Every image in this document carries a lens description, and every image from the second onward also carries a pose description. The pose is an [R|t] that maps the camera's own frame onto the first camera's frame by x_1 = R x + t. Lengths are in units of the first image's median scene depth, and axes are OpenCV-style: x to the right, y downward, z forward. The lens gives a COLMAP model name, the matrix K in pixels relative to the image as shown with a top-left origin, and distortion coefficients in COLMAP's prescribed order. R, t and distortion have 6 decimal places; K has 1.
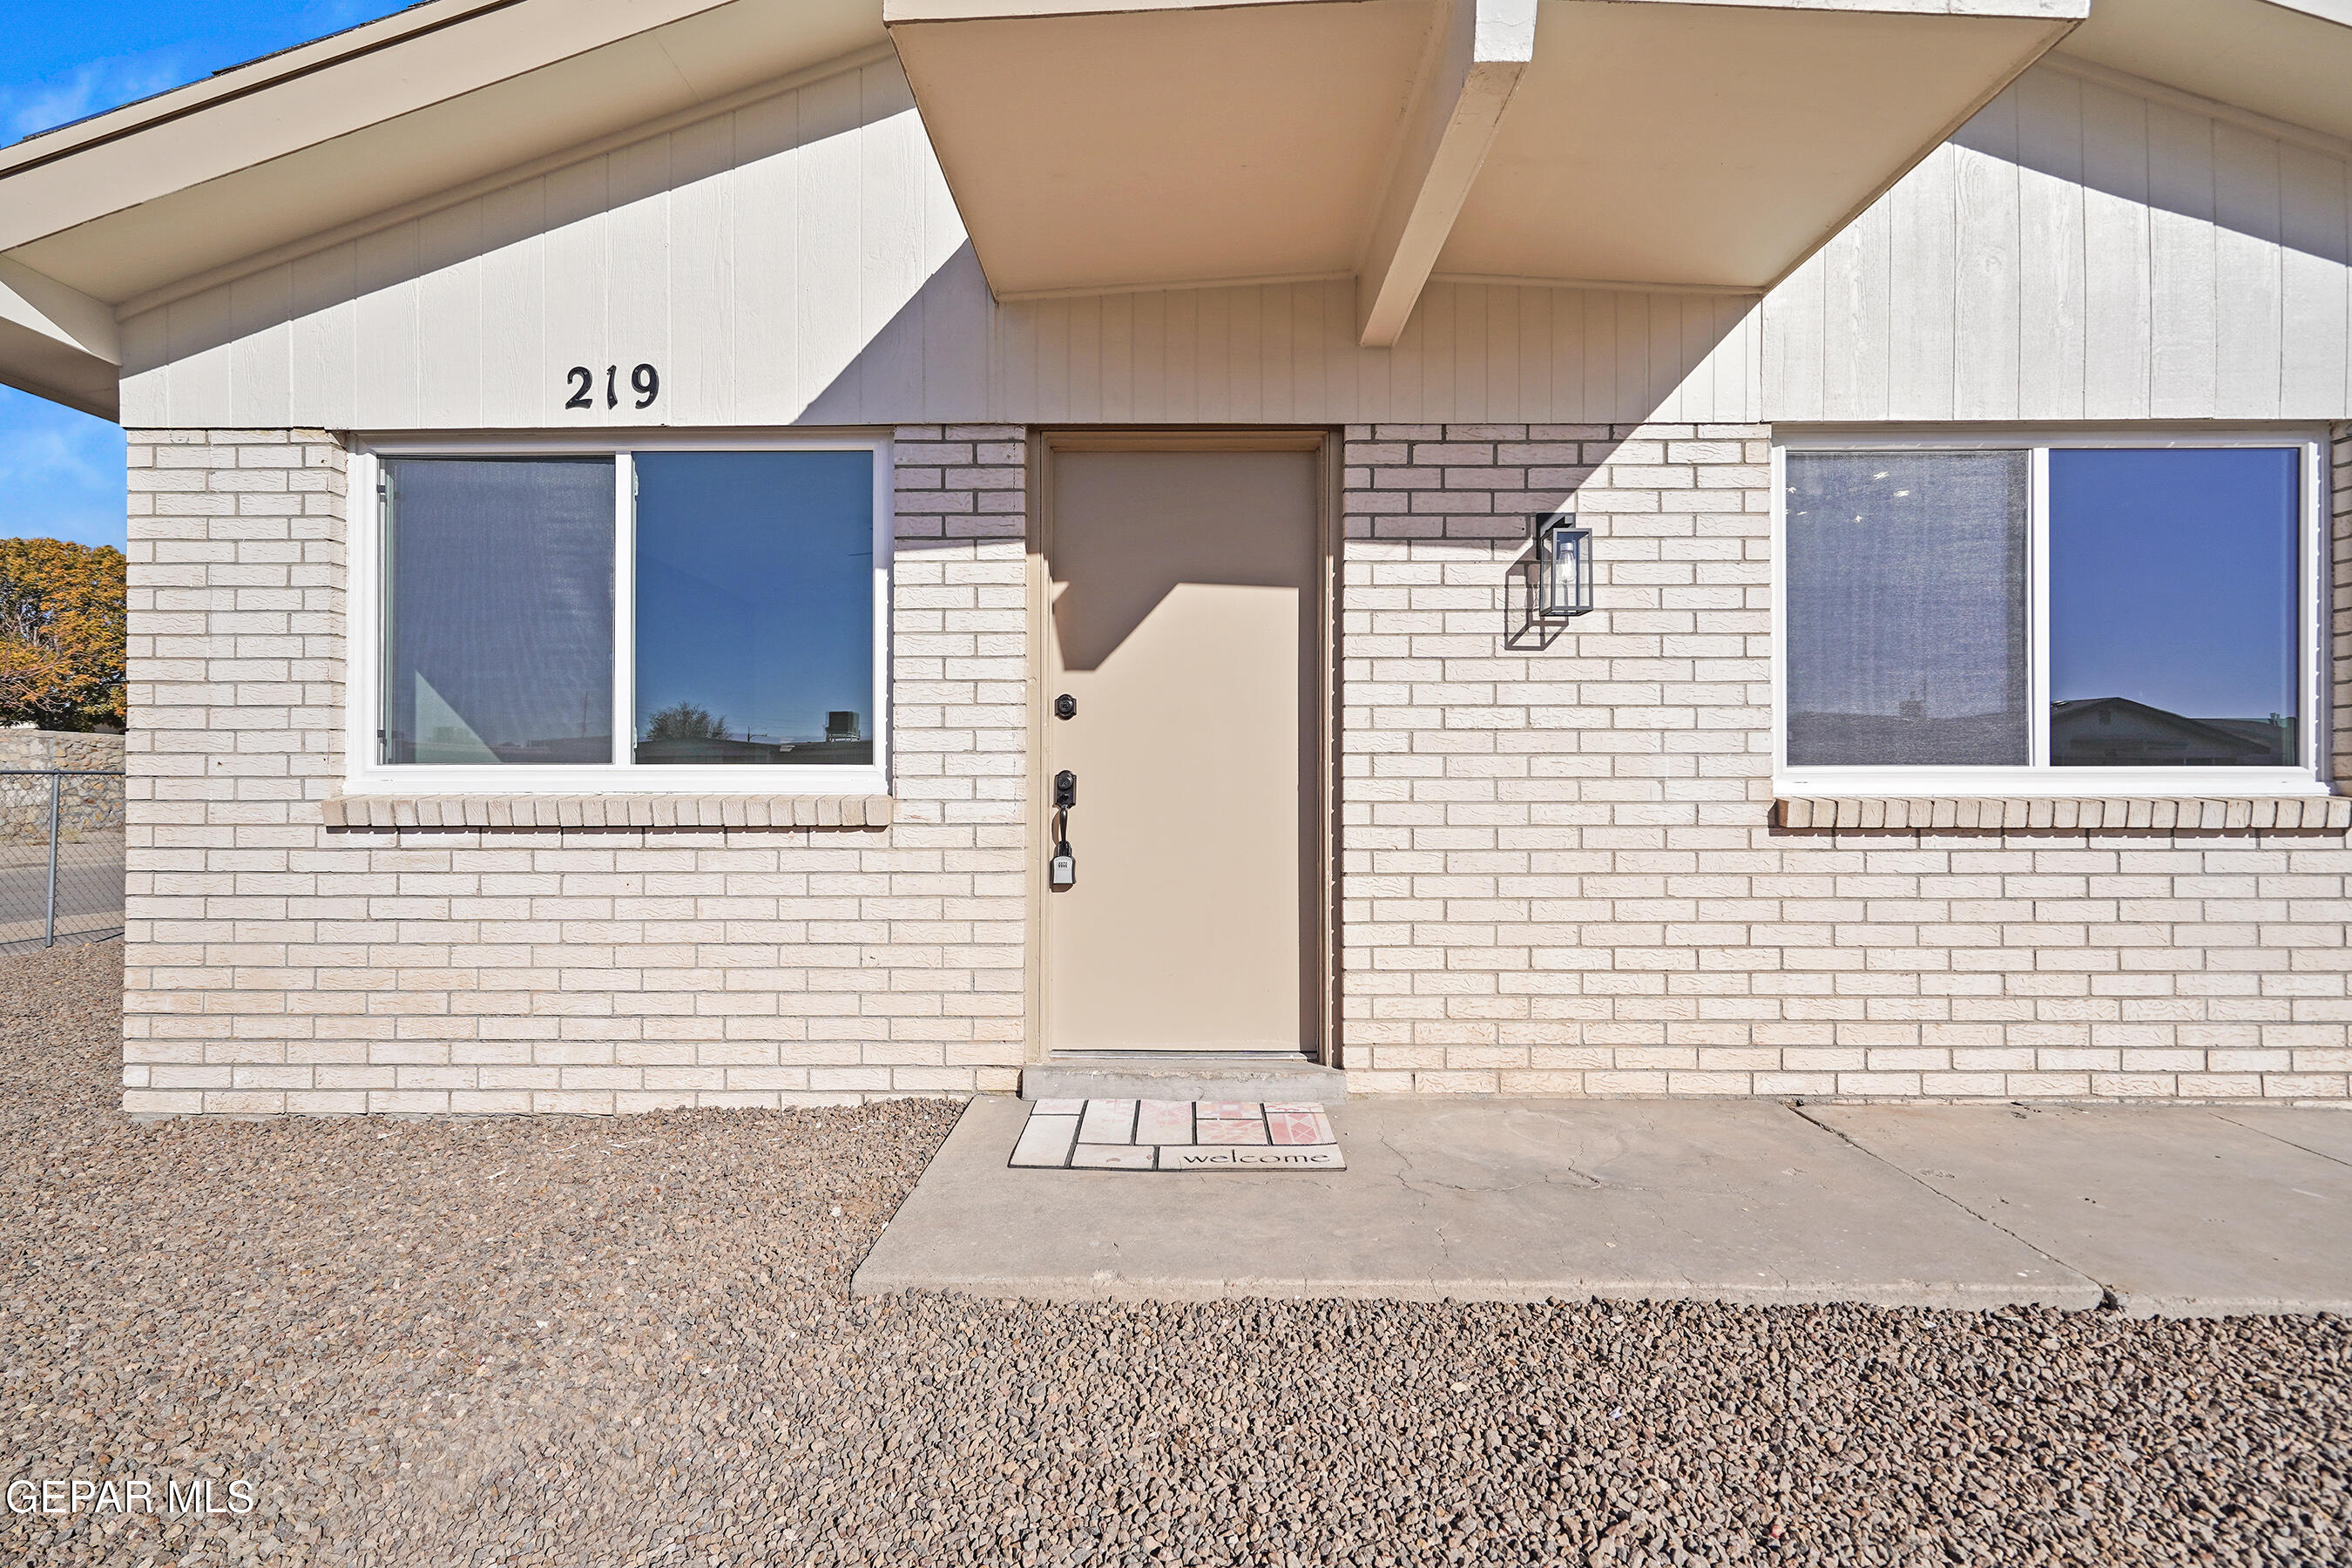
lens RADIAL K [[1055.6, 0, 1172.3], [0, 1055.6, 792.7], [0, 0, 1]] dist [-0.001106, 0.000611]
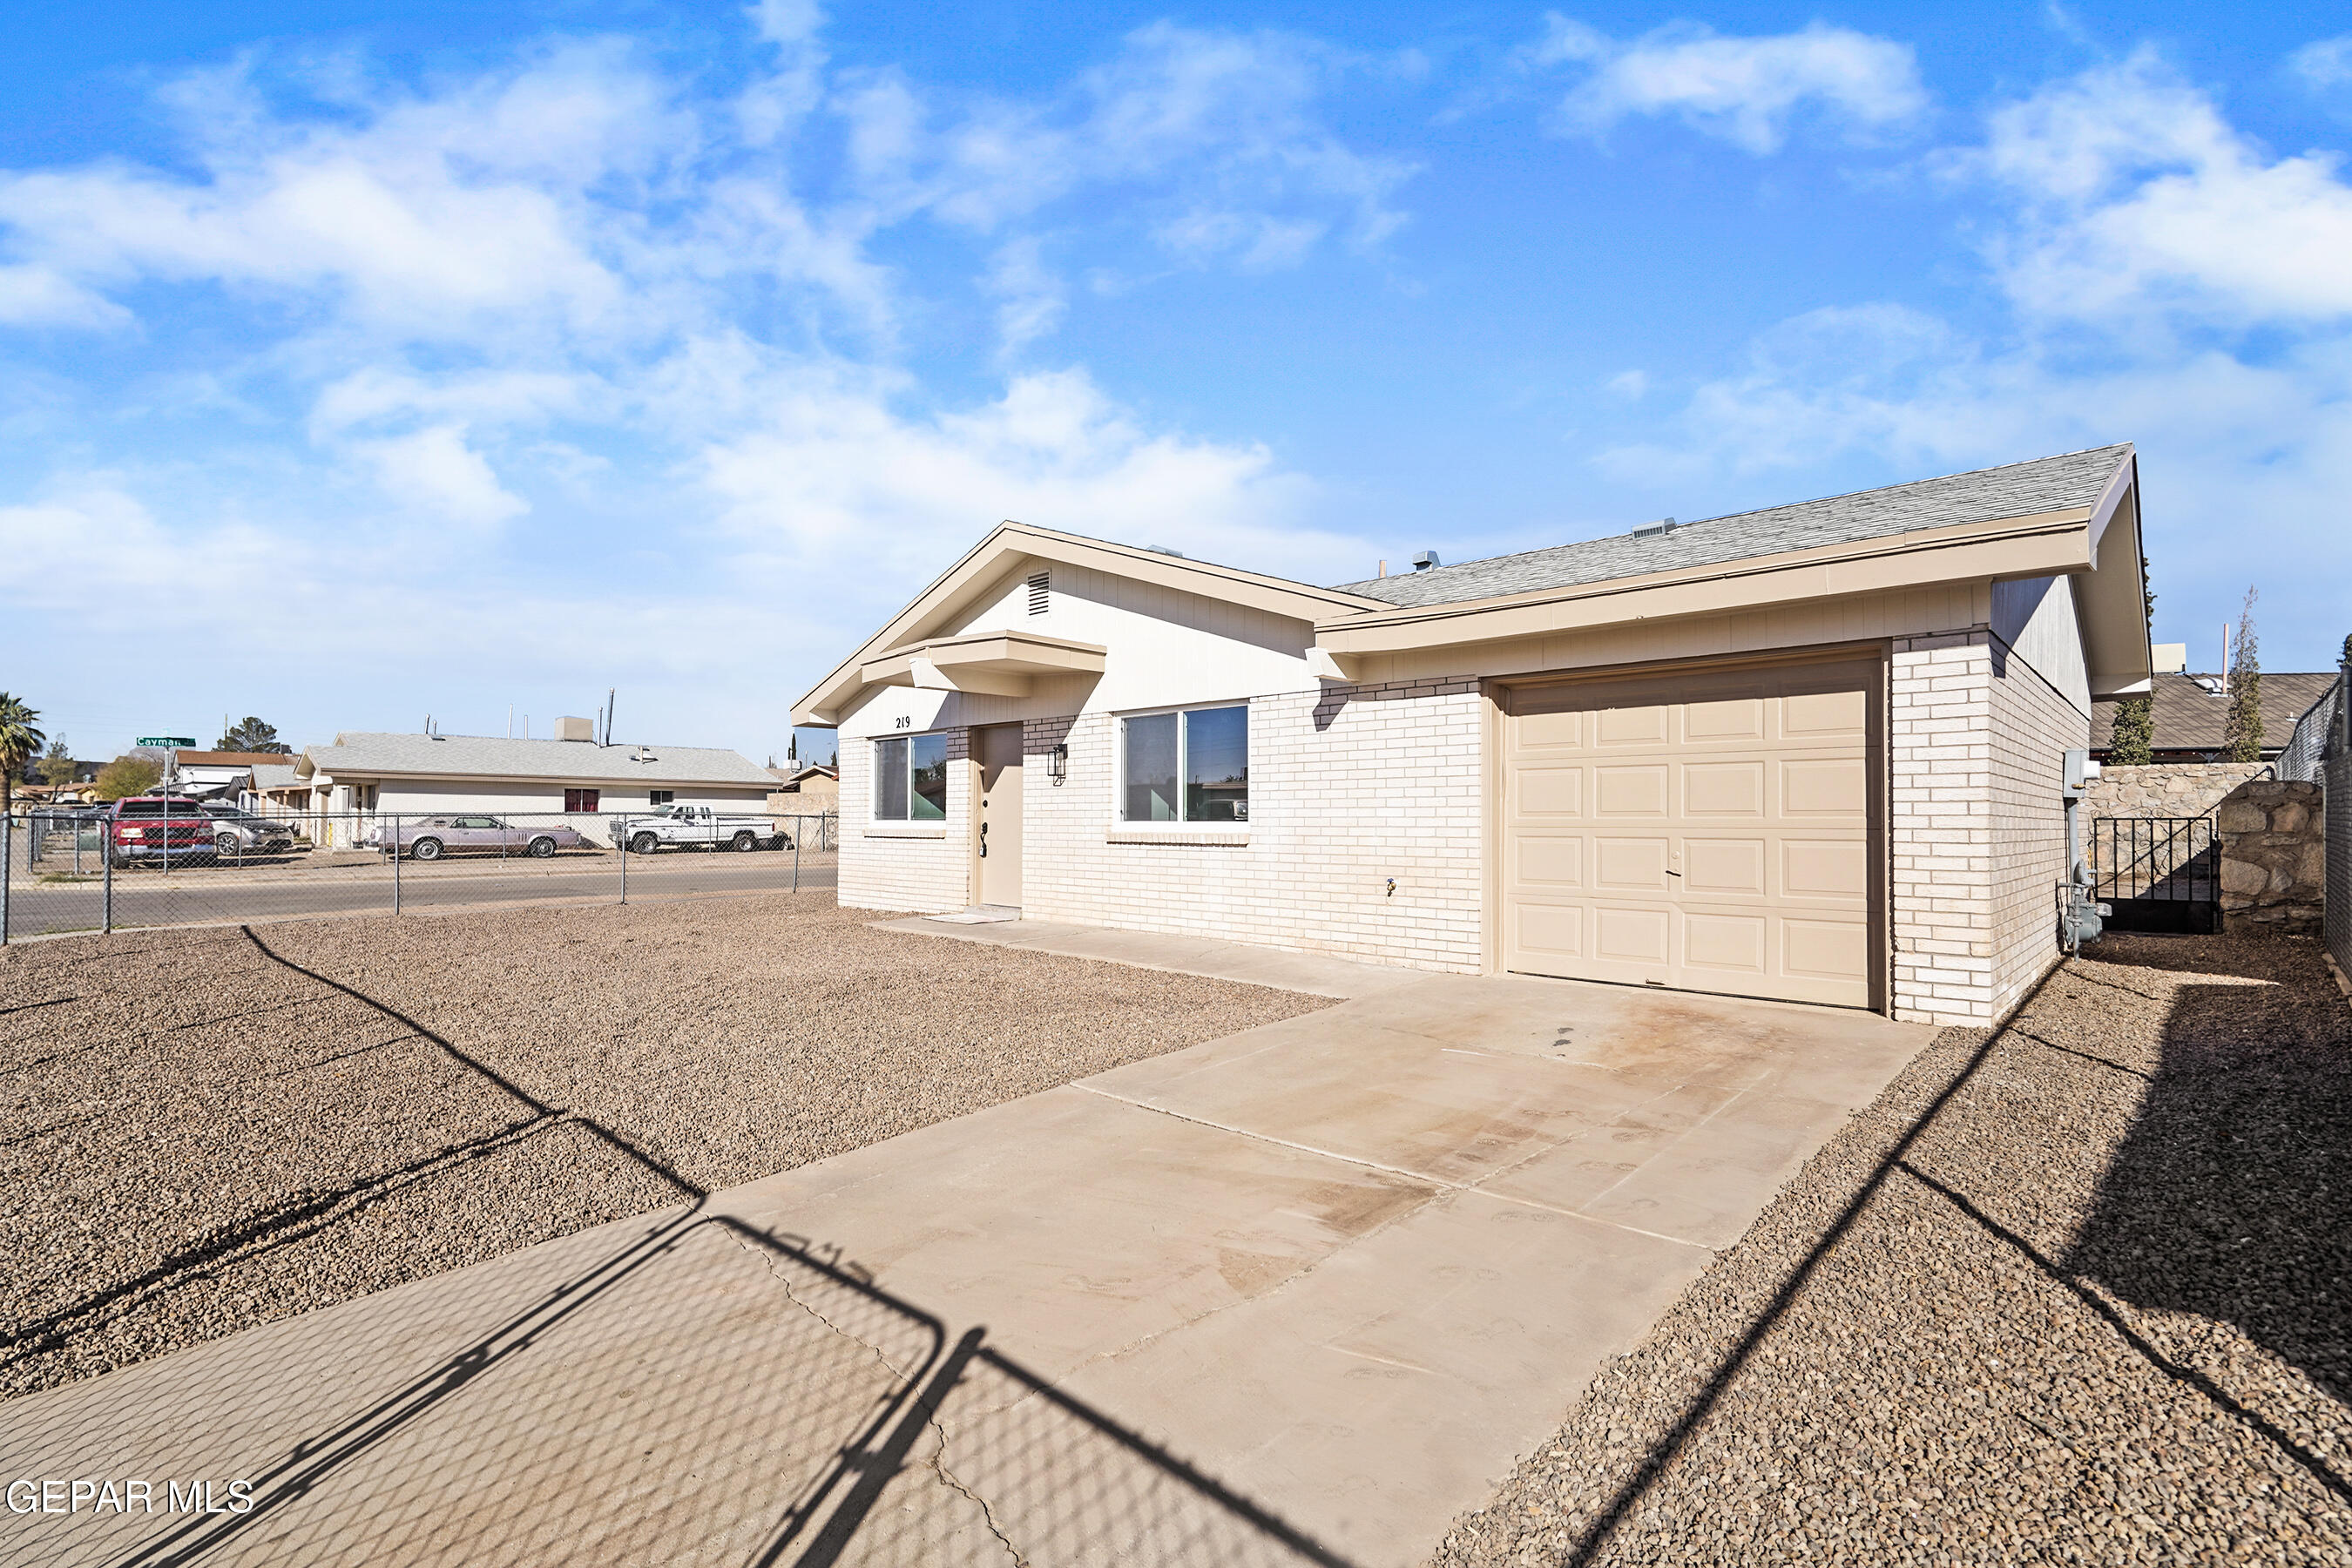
lens RADIAL K [[1055.6, 0, 1172.3], [0, 1055.6, 792.7], [0, 0, 1]] dist [-0.001106, 0.000611]
pose [[0.730234, -0.015174, -0.683029, 2.766671], [0.001949, 0.999796, -0.020127, -0.048355], [0.683194, 0.013366, 0.730114, -1.111929]]
